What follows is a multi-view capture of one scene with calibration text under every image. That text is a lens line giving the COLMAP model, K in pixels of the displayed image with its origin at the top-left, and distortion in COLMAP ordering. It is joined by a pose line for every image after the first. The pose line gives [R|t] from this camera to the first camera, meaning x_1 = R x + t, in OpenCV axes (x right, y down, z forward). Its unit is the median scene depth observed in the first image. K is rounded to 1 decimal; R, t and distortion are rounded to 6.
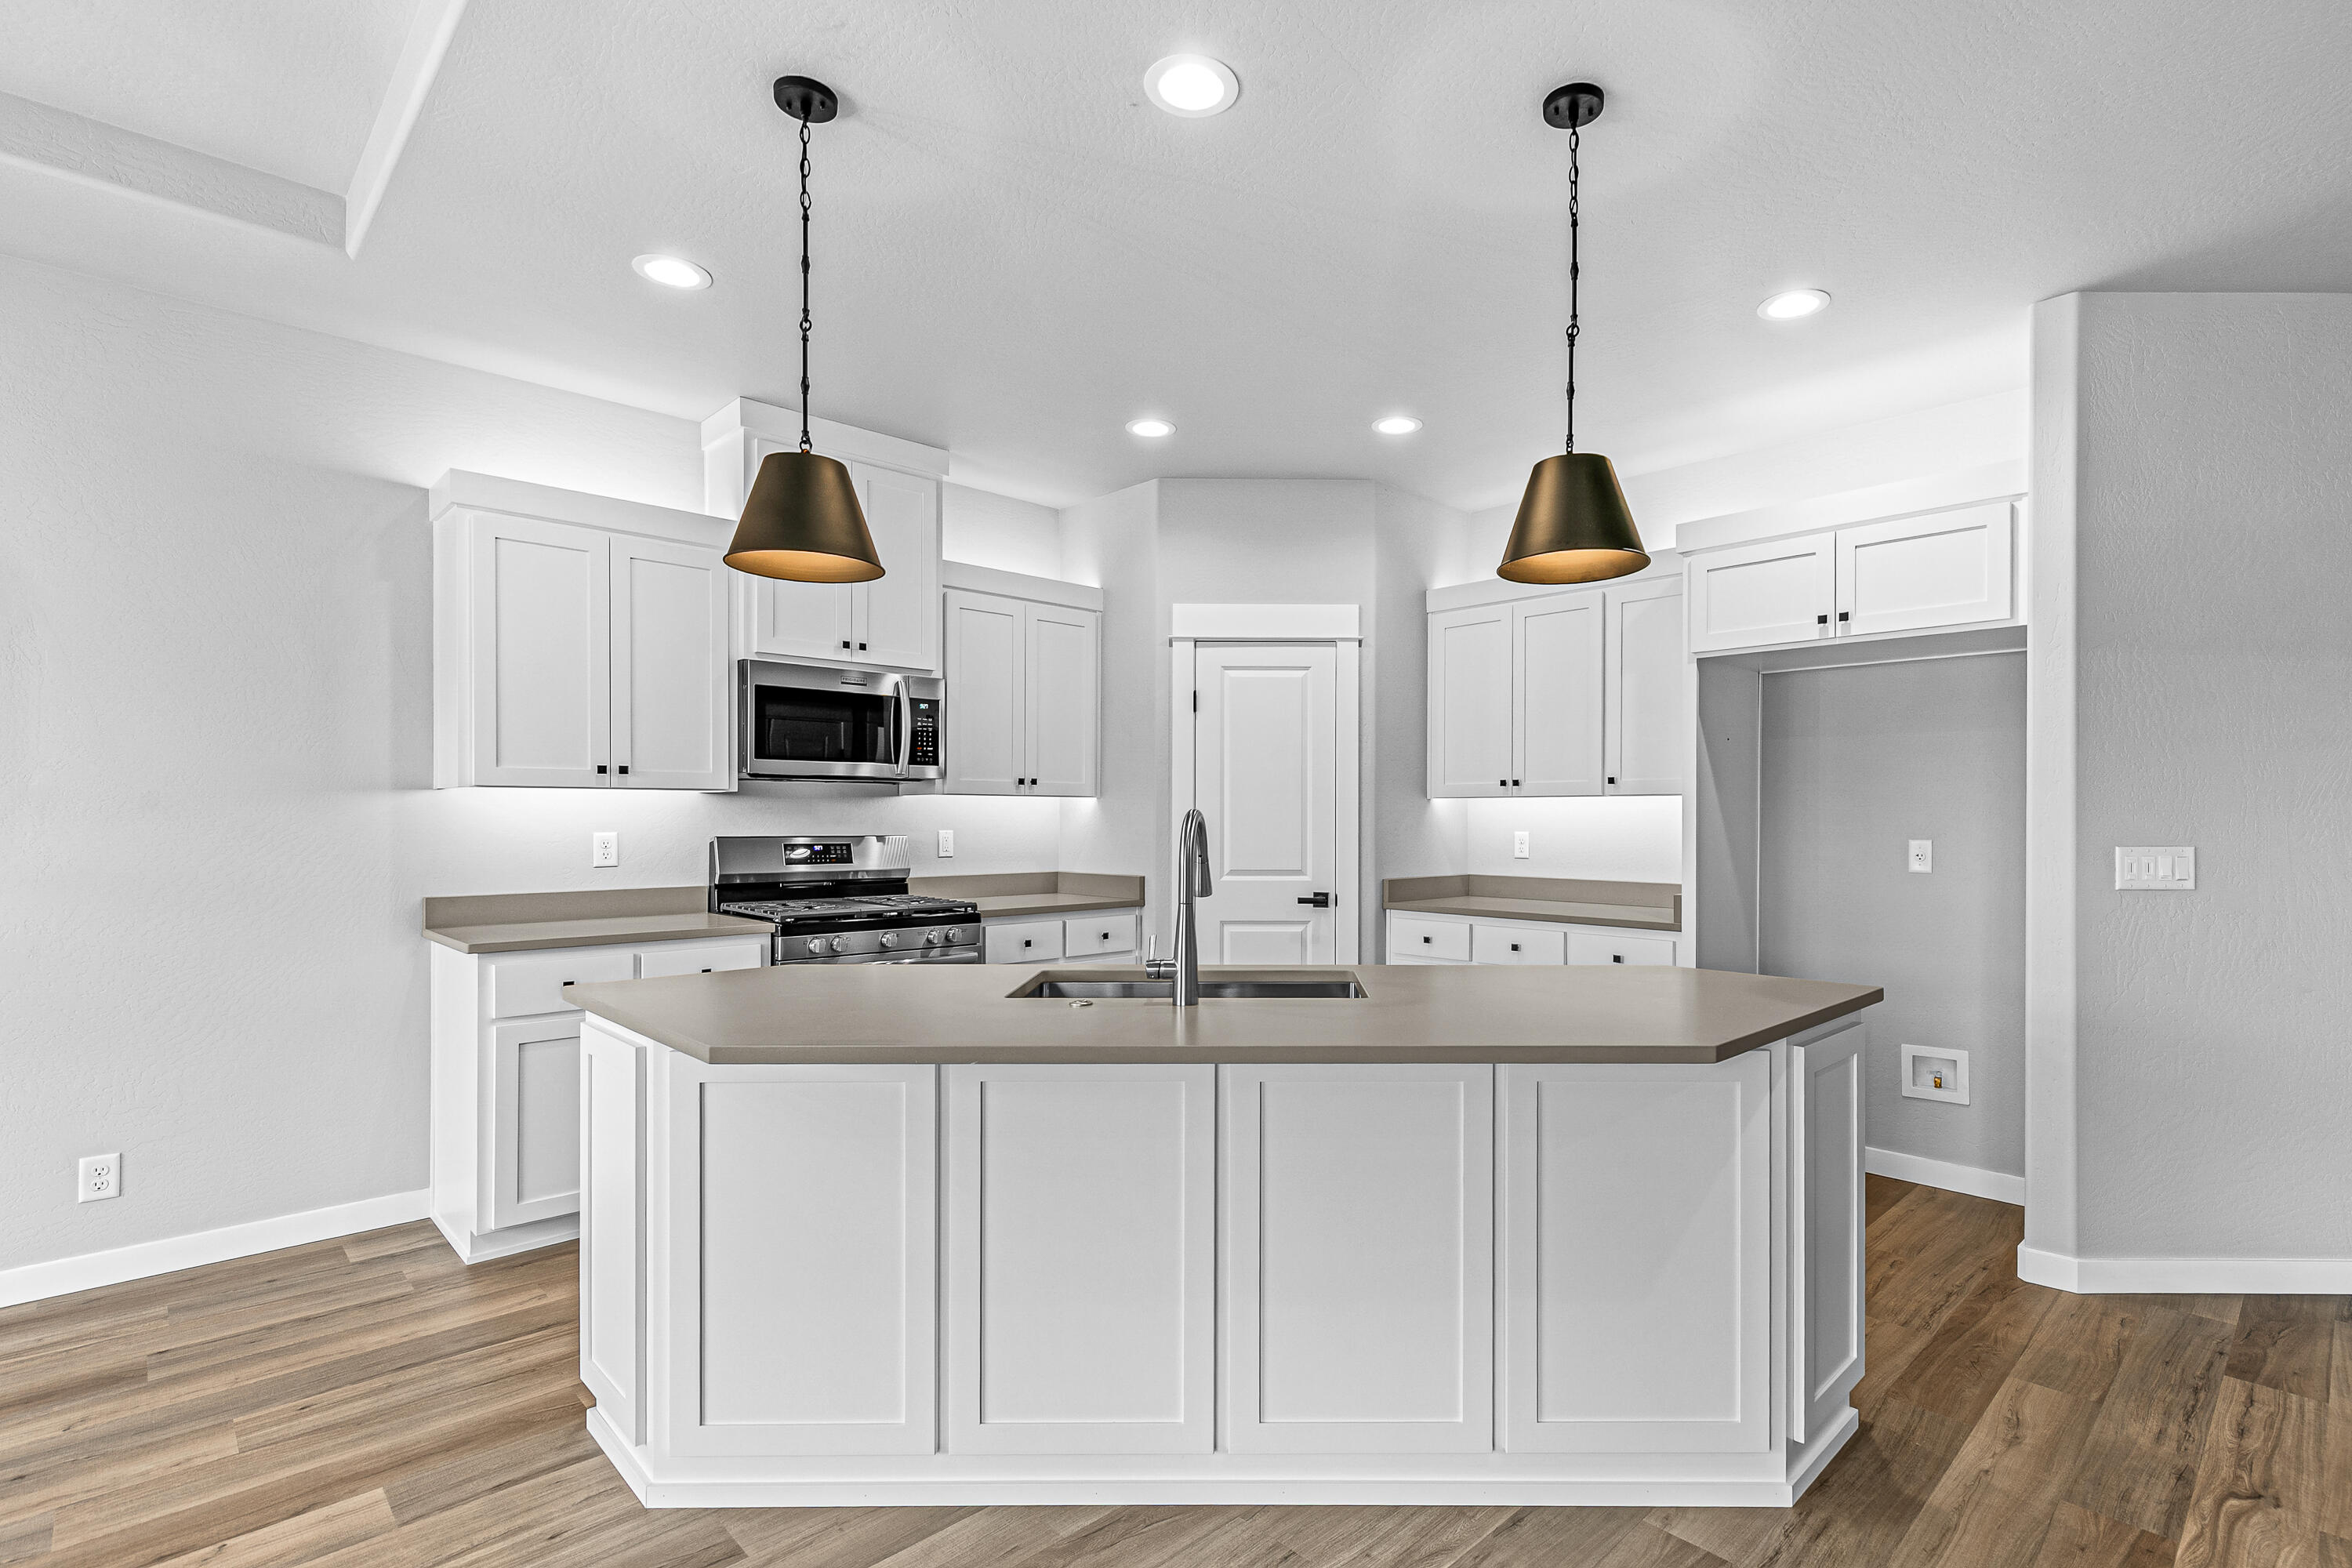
lens RADIAL K [[1117.7, 0, 1259.8], [0, 1117.7, 819.8], [0, 0, 1]] dist [0.009887, 0.000558]
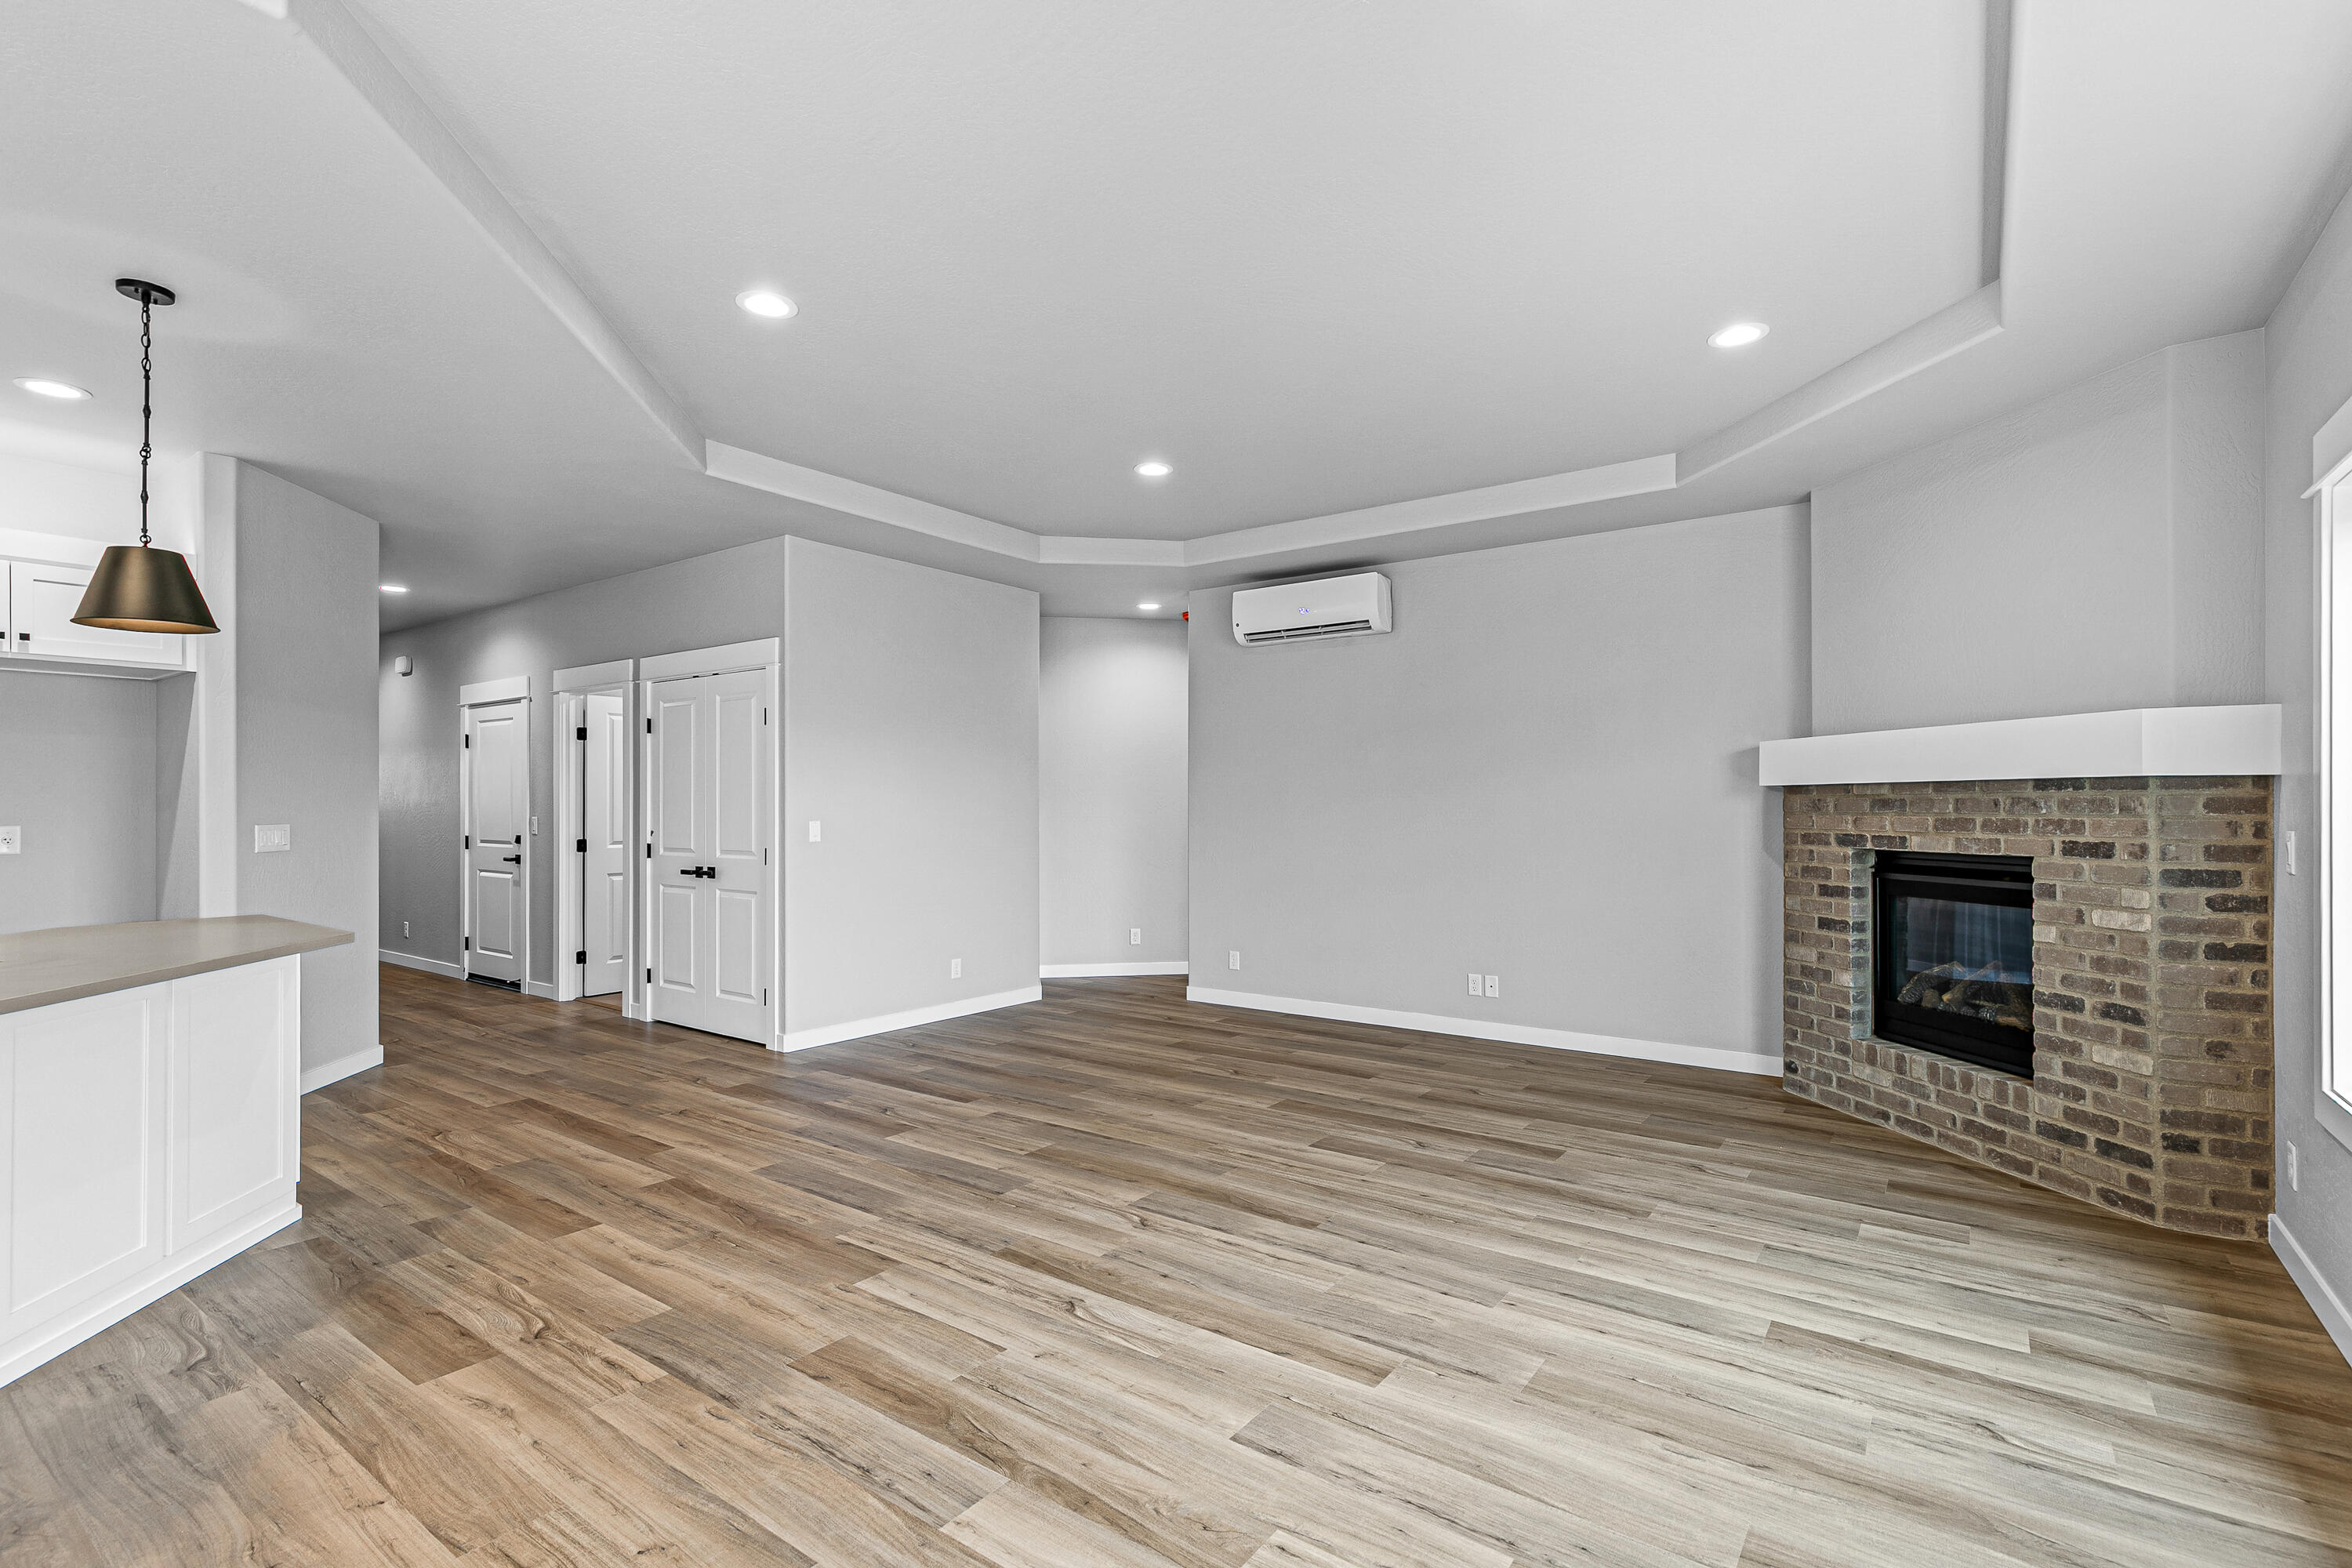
lens RADIAL K [[1090.7, 0, 1182.5], [0, 1090.7, 802.1], [0, 0, 1]] dist [0.009996, 0.000219]
pose [[-0.147473, 0.001908, 0.989064, -0.867131], [0.003662, 0.999992, -0.001383, -0.001186], [-0.989059, 0.003418, -0.147478, -0.036199]]
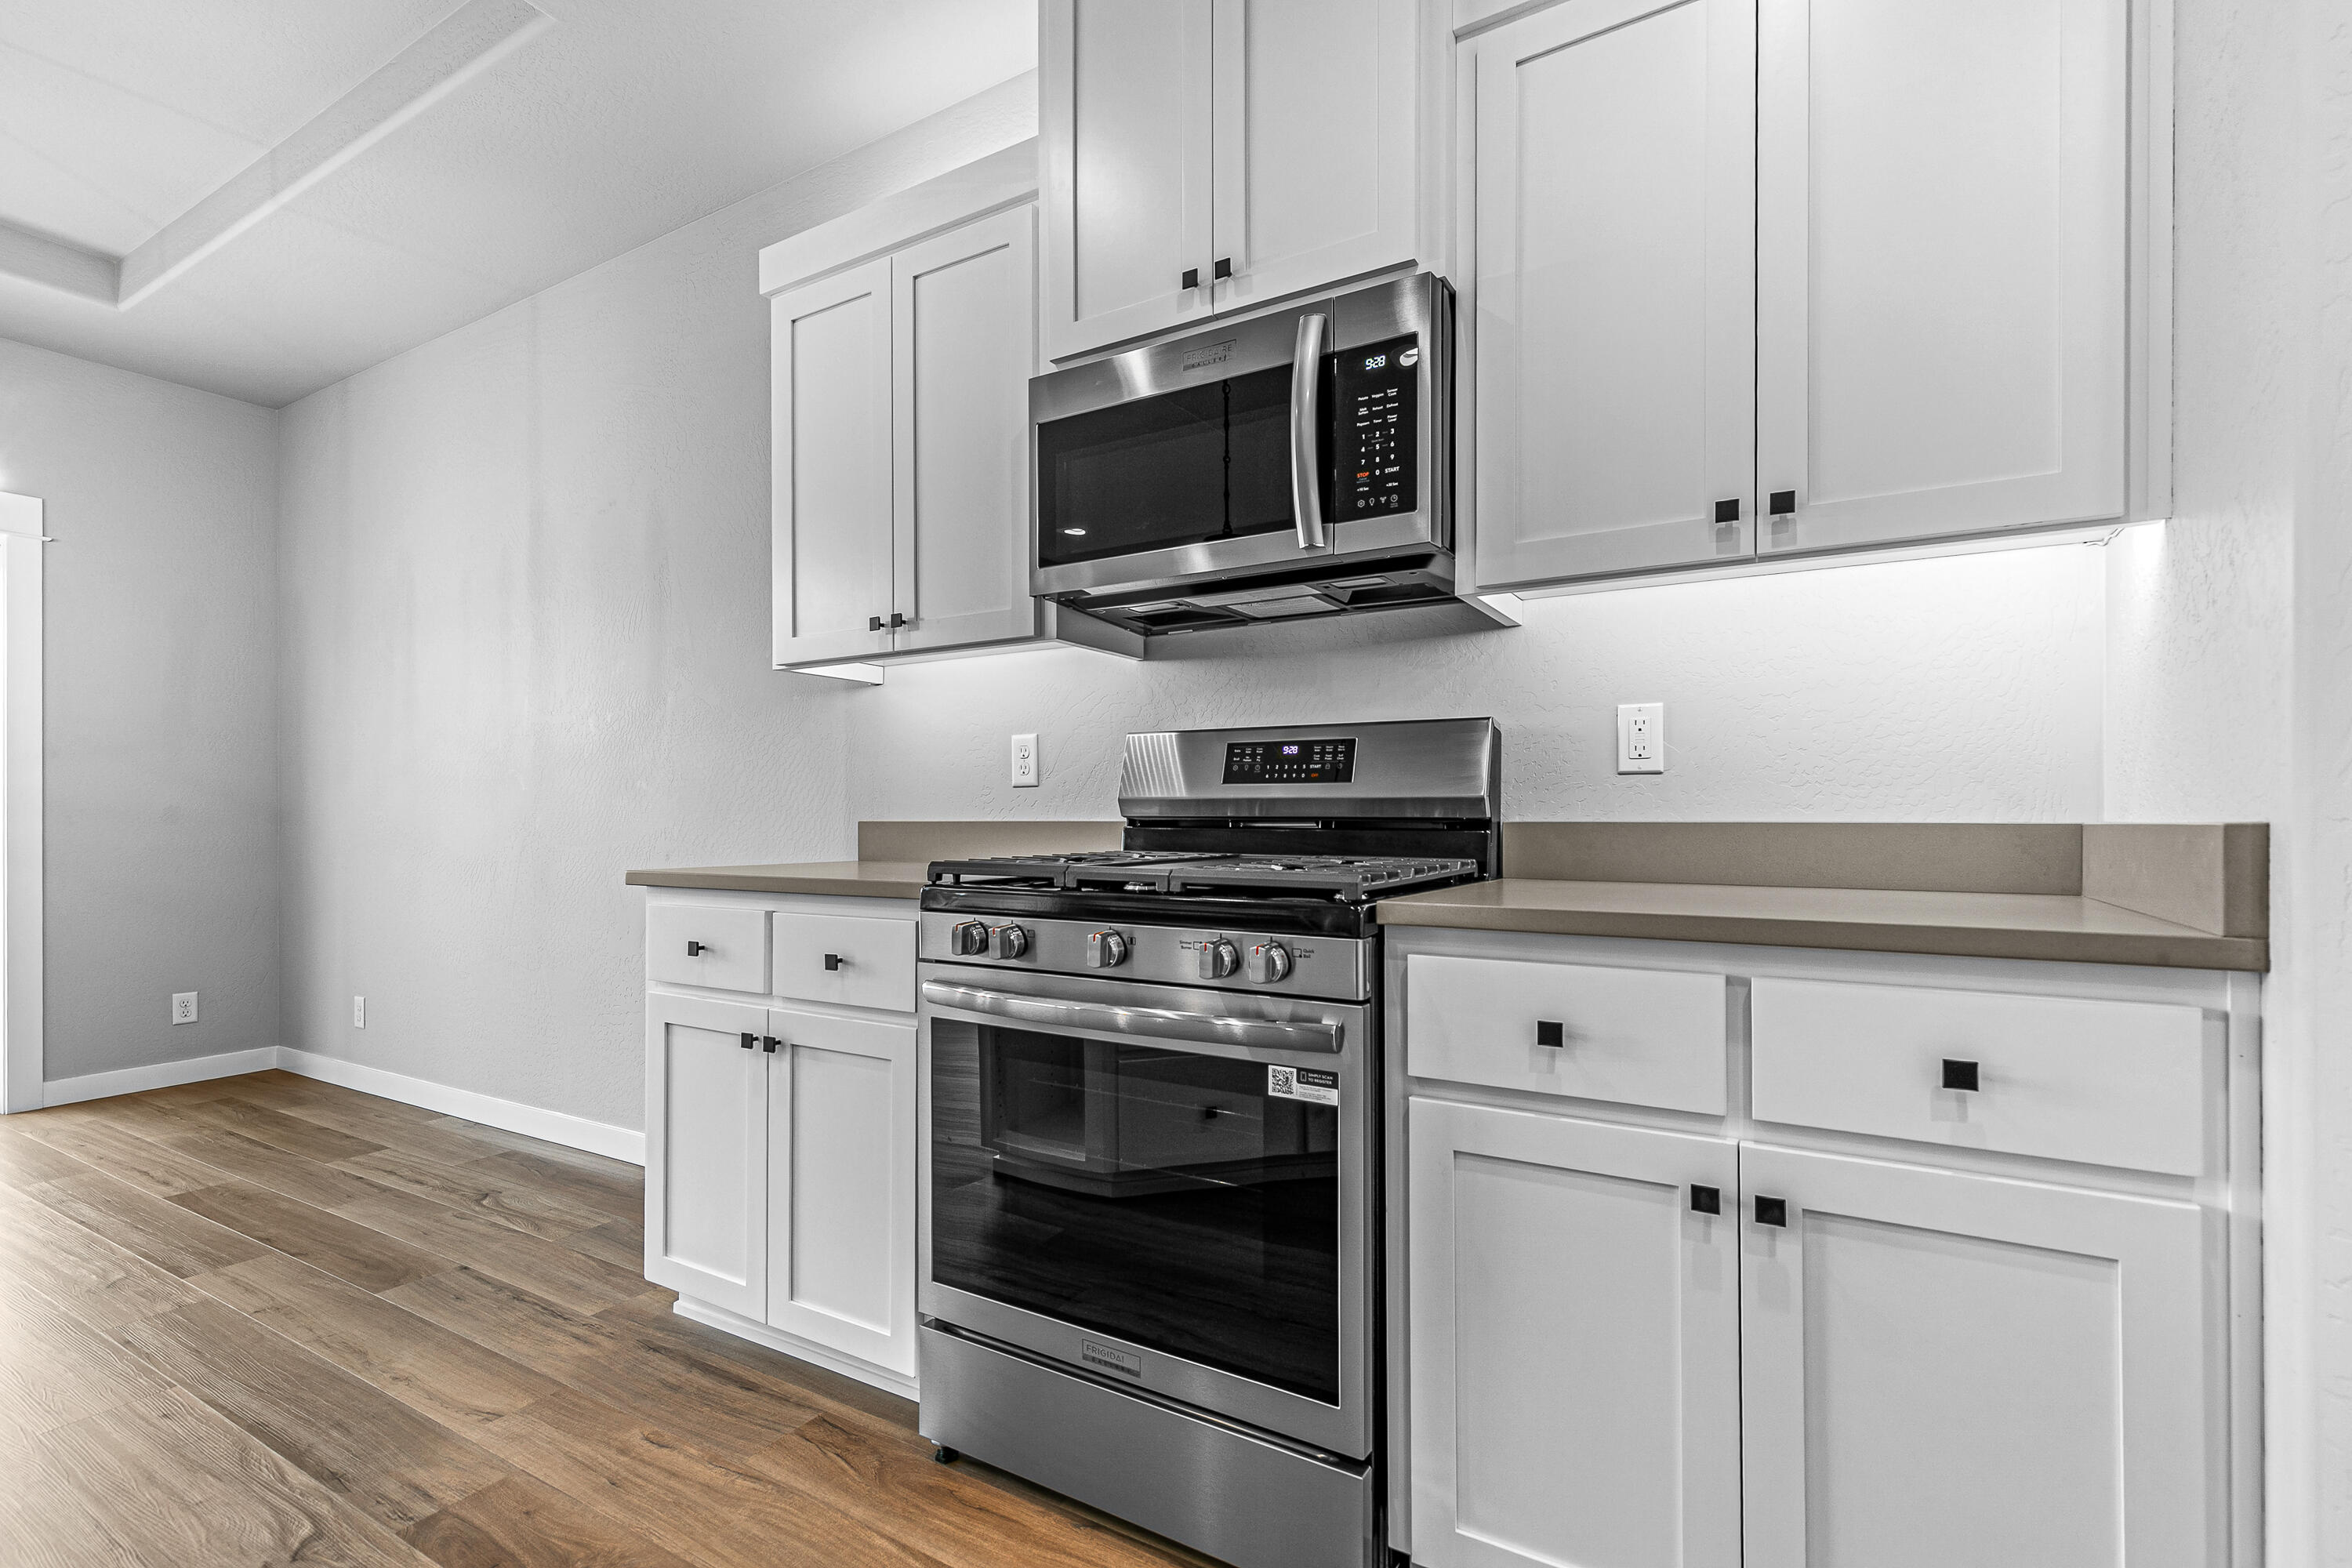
lens RADIAL K [[1064.8, 0, 1186.9], [0, 1064.8, 816.4], [0, 0, 1]] dist [0.003174, 0.000147]
pose [[0.246628, -0.002958, -0.969106, 0.051199], [0.000053, 0.999995, -0.003039, 0.074259], [0.969110, 0.000698, 0.246627, 1.140912]]
